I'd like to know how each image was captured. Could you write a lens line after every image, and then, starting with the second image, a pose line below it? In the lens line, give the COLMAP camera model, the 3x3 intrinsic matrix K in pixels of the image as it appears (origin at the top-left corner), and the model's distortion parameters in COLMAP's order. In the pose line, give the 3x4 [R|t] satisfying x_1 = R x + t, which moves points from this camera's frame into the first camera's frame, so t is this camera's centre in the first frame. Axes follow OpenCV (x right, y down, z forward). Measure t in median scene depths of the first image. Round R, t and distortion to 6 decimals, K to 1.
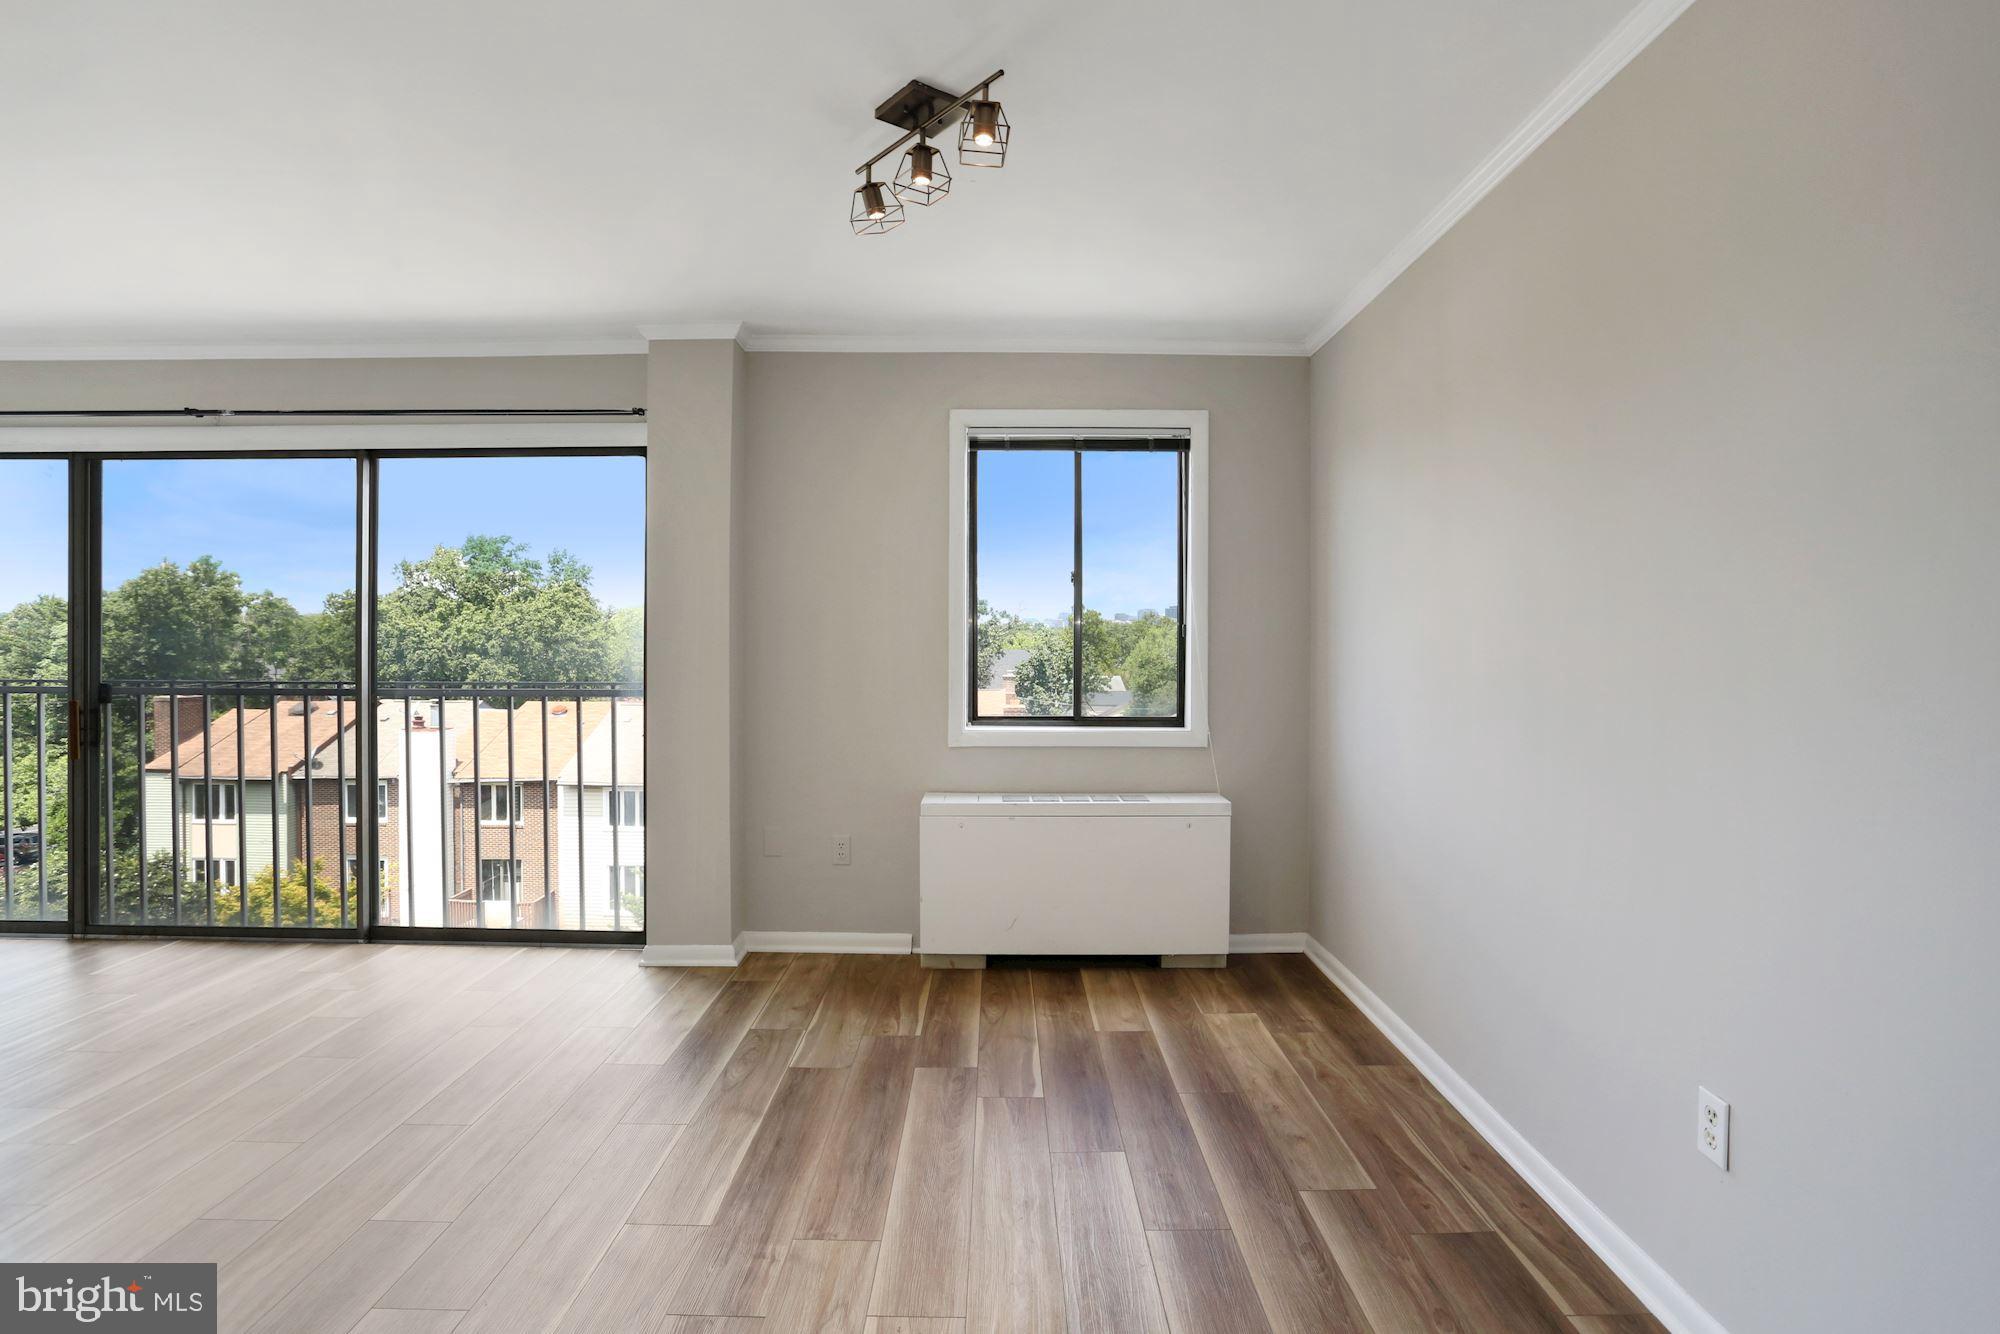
lens RADIAL K [[1002.6, 0, 989.4], [0, 1002.6, 653.7], [0, 0, 1]] dist [-0.061341, 0.028782]
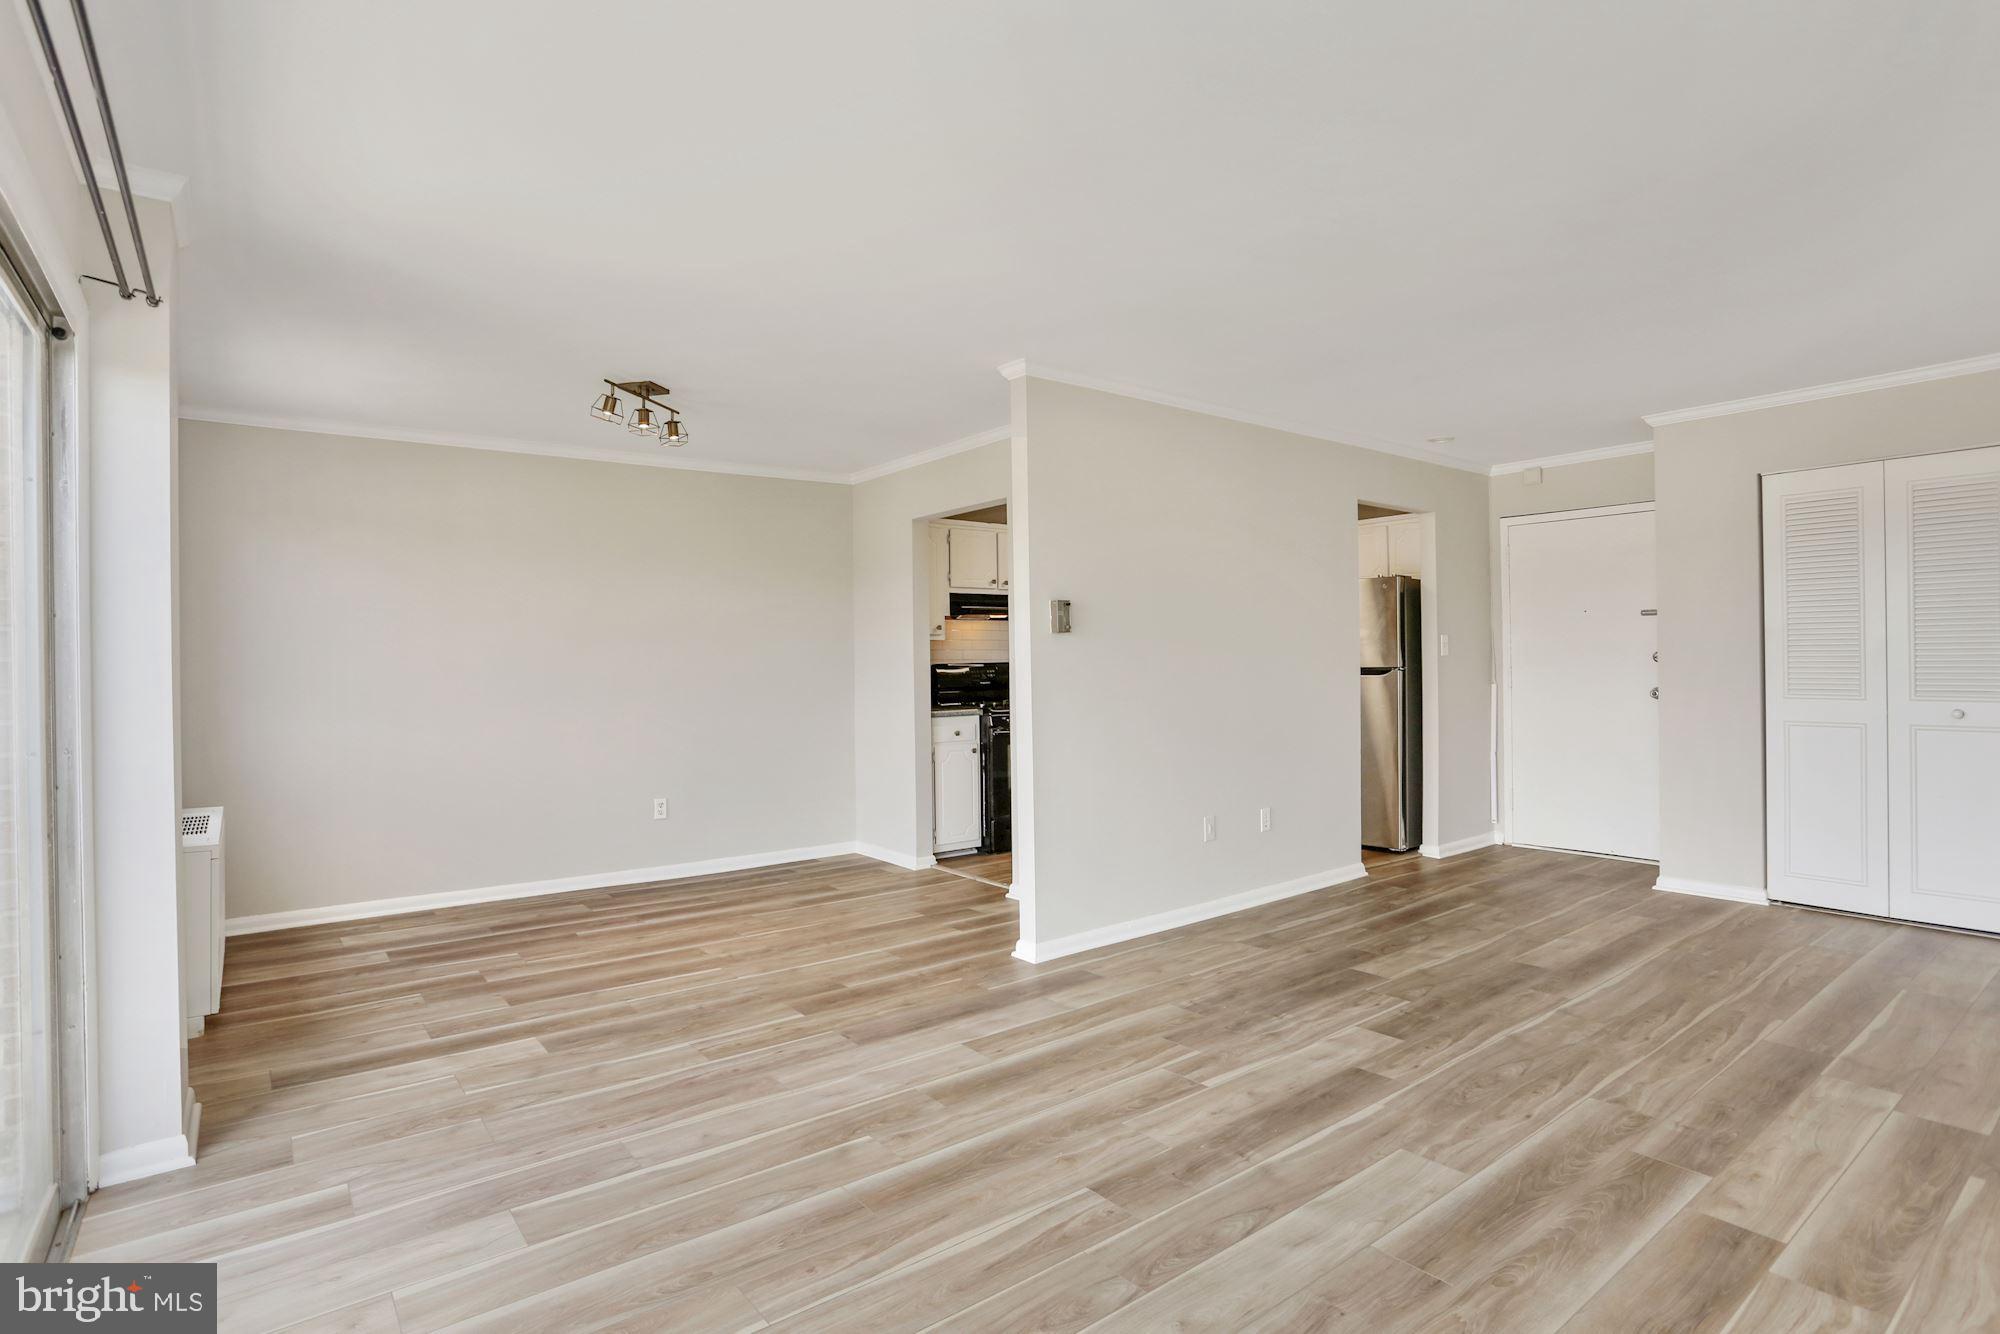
lens RADIAL K [[1013.2, 0, 1000.0], [0, 1013.2, 667.0], [0, 0, 1]] dist [-0.068022, 0.038703]
pose [[-0.616024, 0.003029, 0.787721, -1.421694], [0.020664, 0.999711, 0.012316, -0.009357], [-0.787456, 0.023864, -0.615909, 1.159647]]
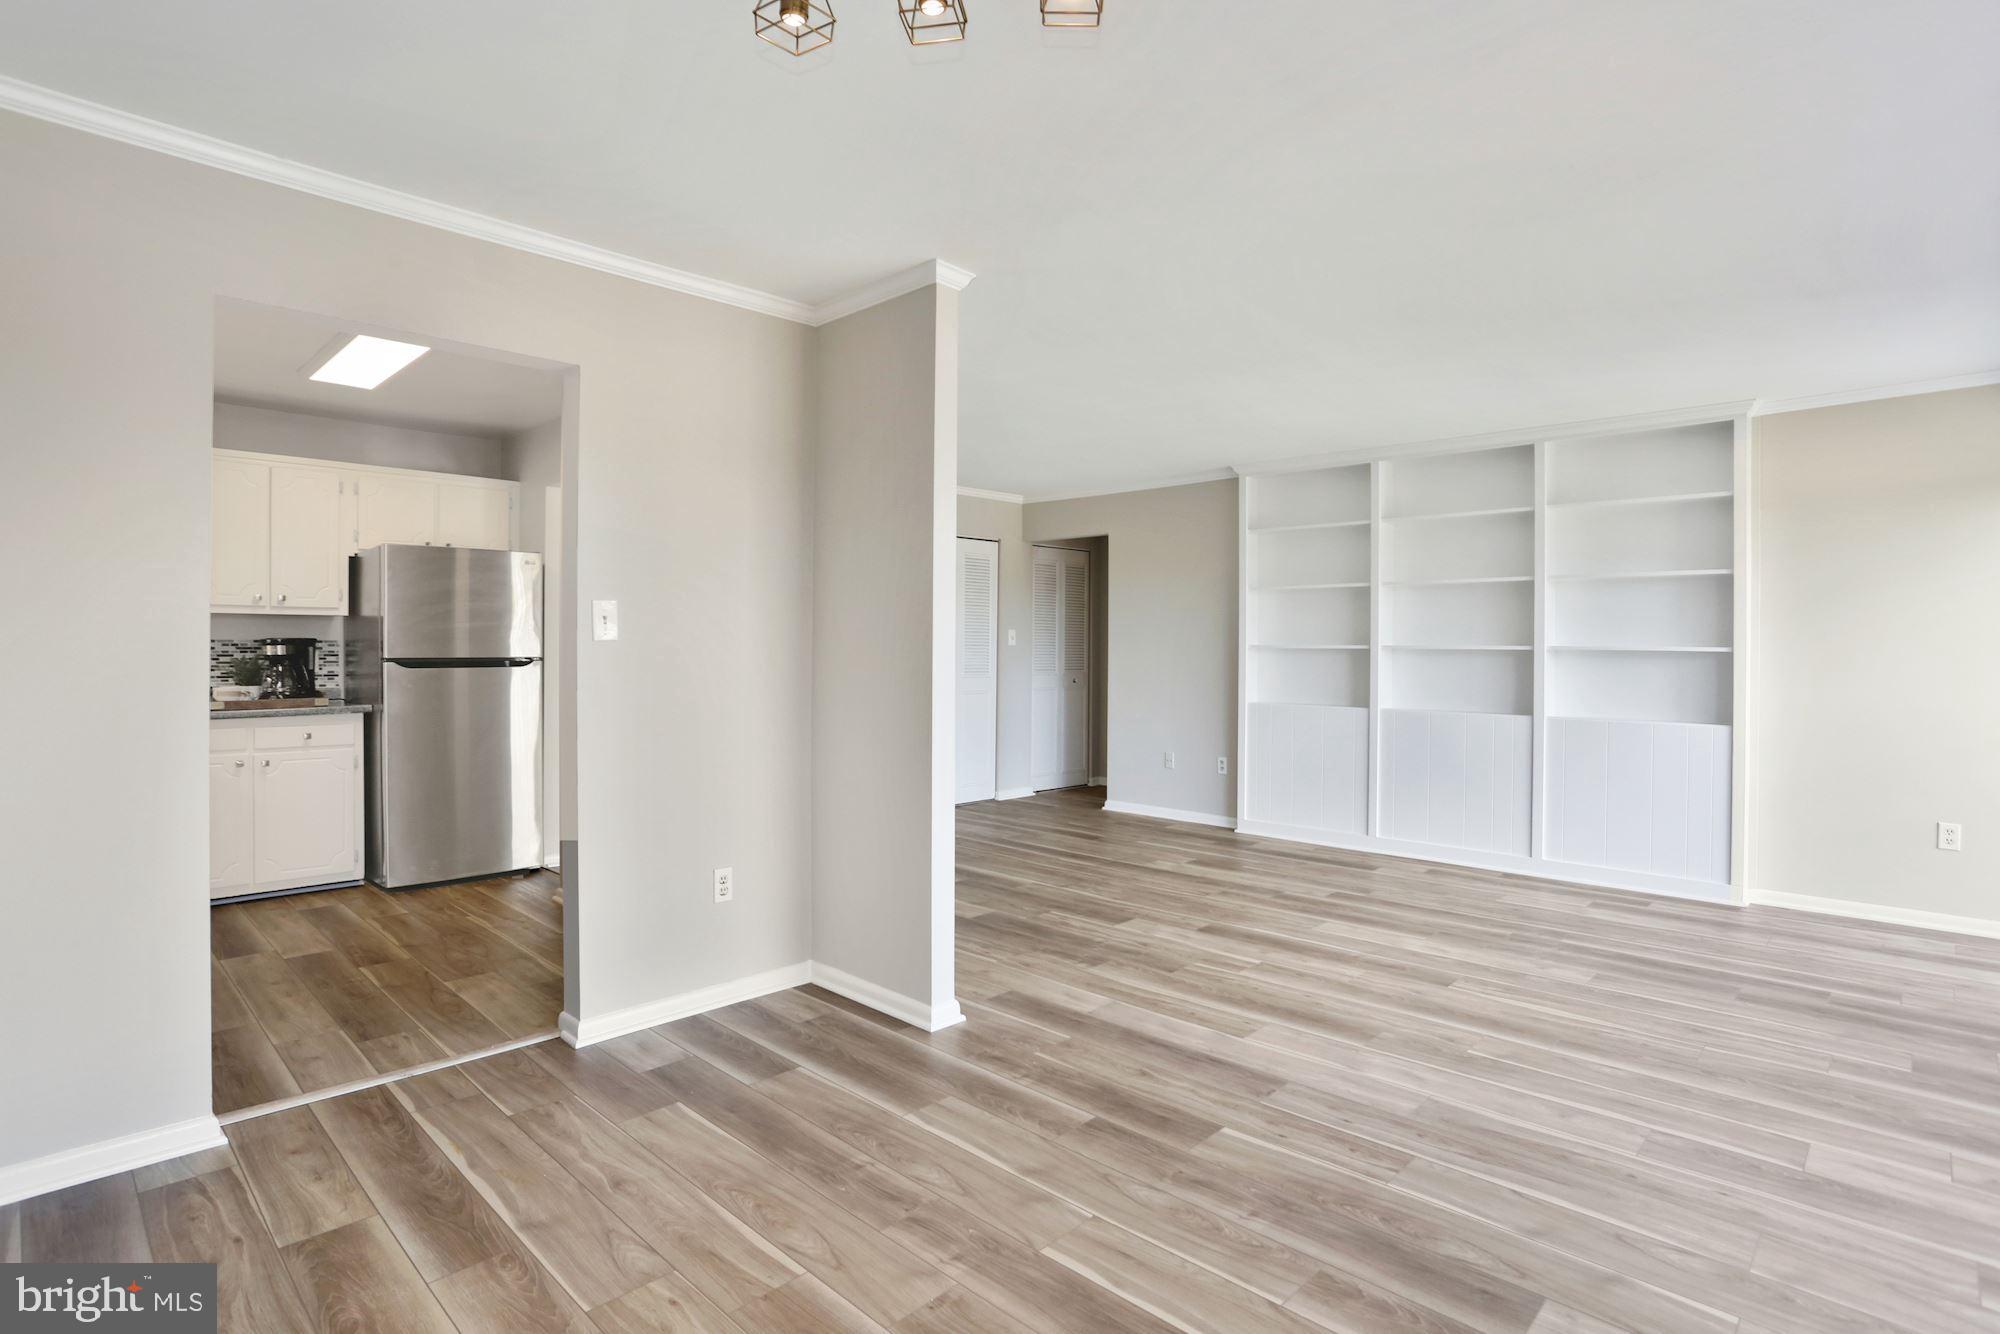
lens RADIAL K [[1002.6, 0, 989.4], [0, 1002.6, 653.7], [0, 0, 1]] dist [-0.061341, 0.028782]
pose [[-0.692639, -0.002824, -0.721279, 0.299050], [-0.014368, 0.999848, 0.009883, -0.004767], [0.721142, 0.017209, -0.692574, 1.066886]]
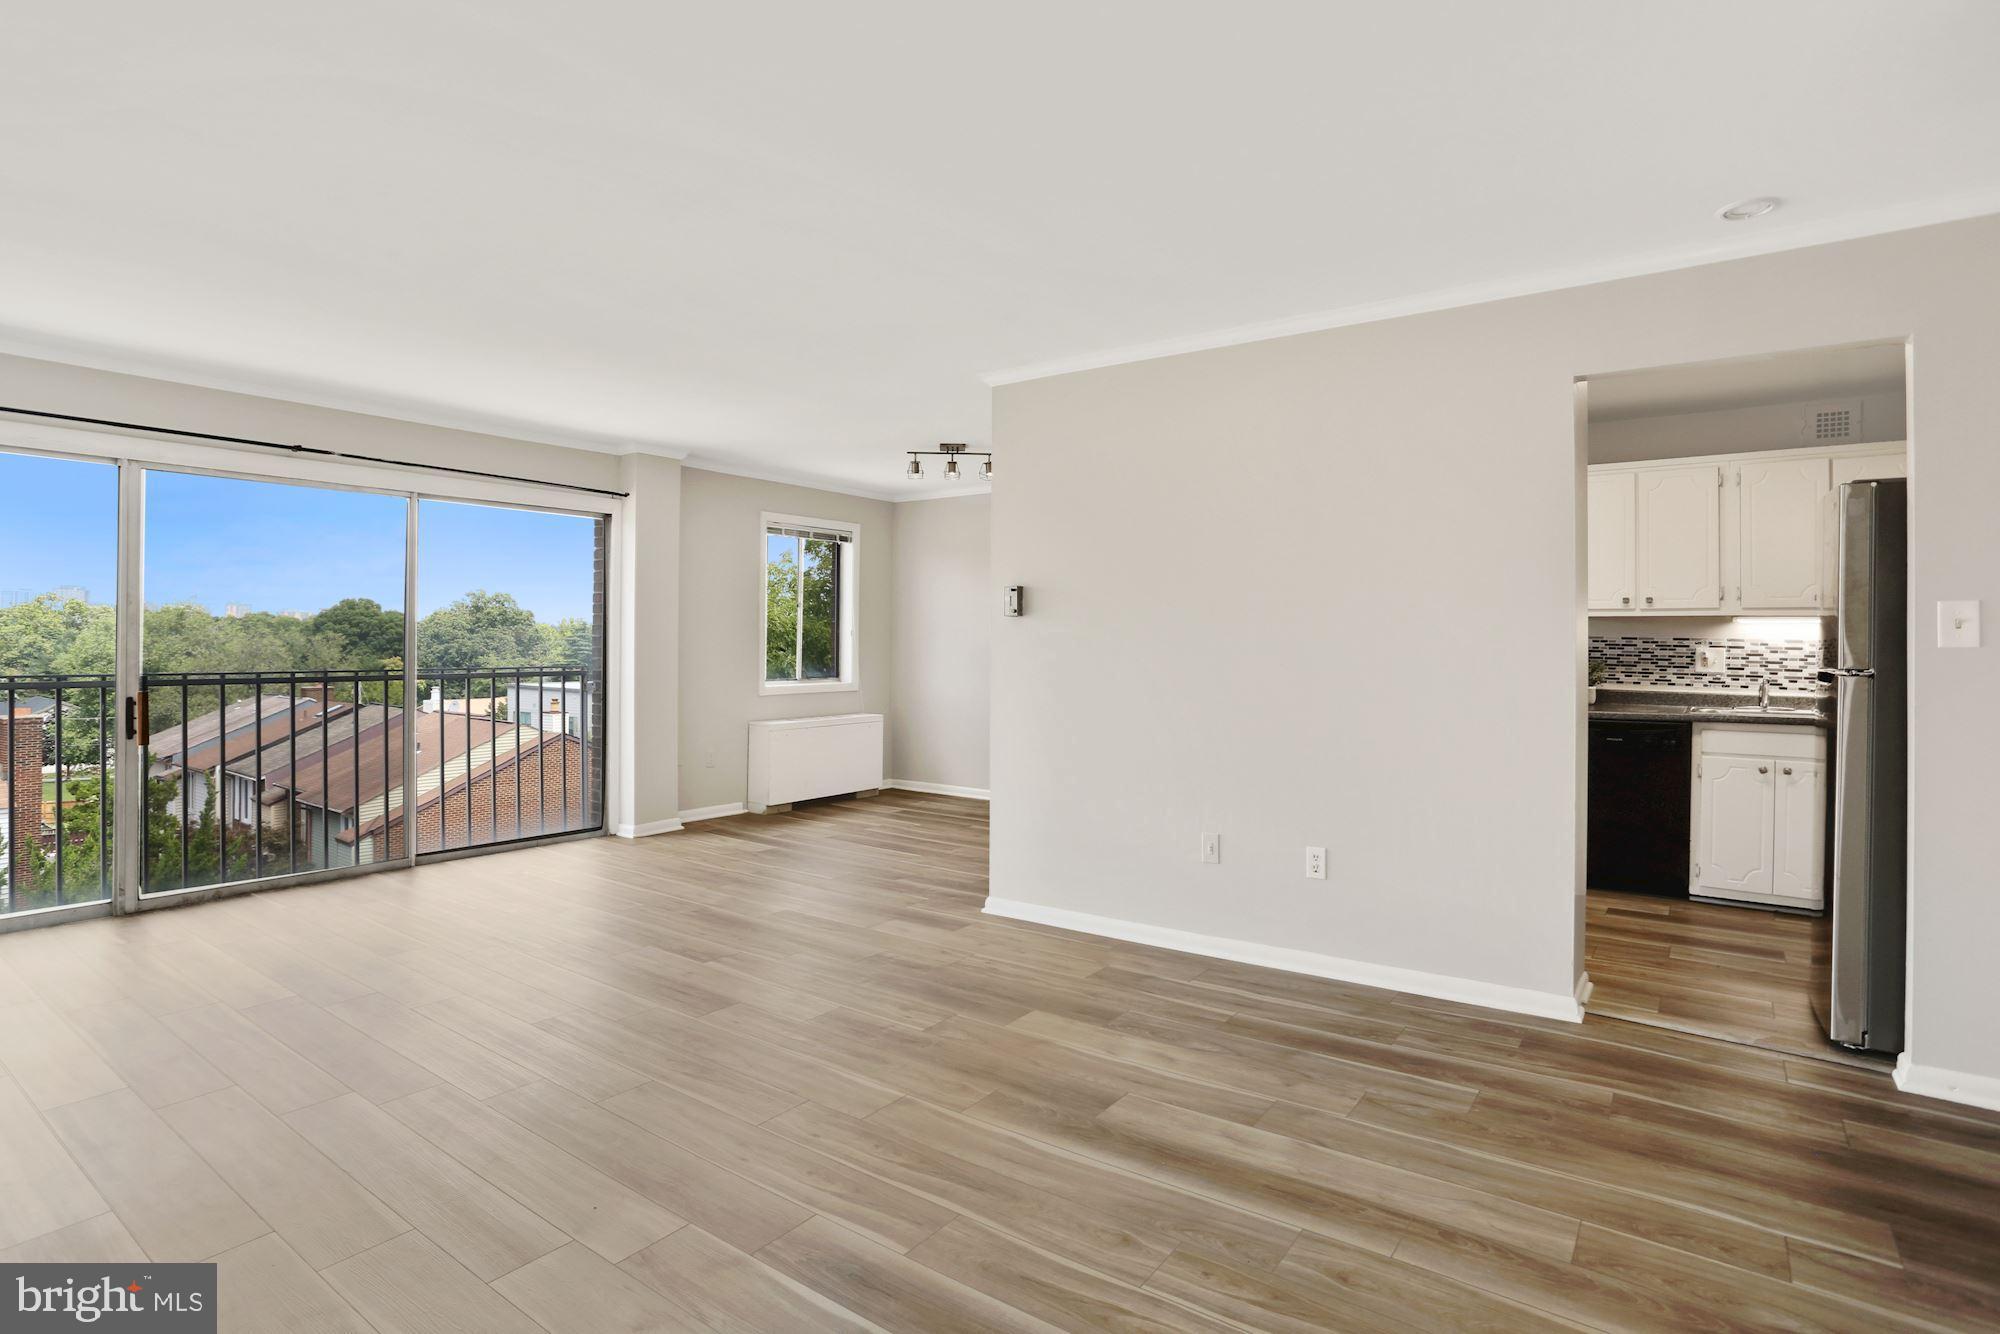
lens RADIAL K [[1002.6, 0, 988.3], [0, 1002.6, 640.6], [0, 0, 1]] dist [-0.074074, 0.036839]
pose [[0.588525, 0.001349, 0.808478, -1.585607], [0.004500, 0.999978, -0.004944, 0.004419], [-0.808467, 0.006547, 0.588506, -0.513542]]
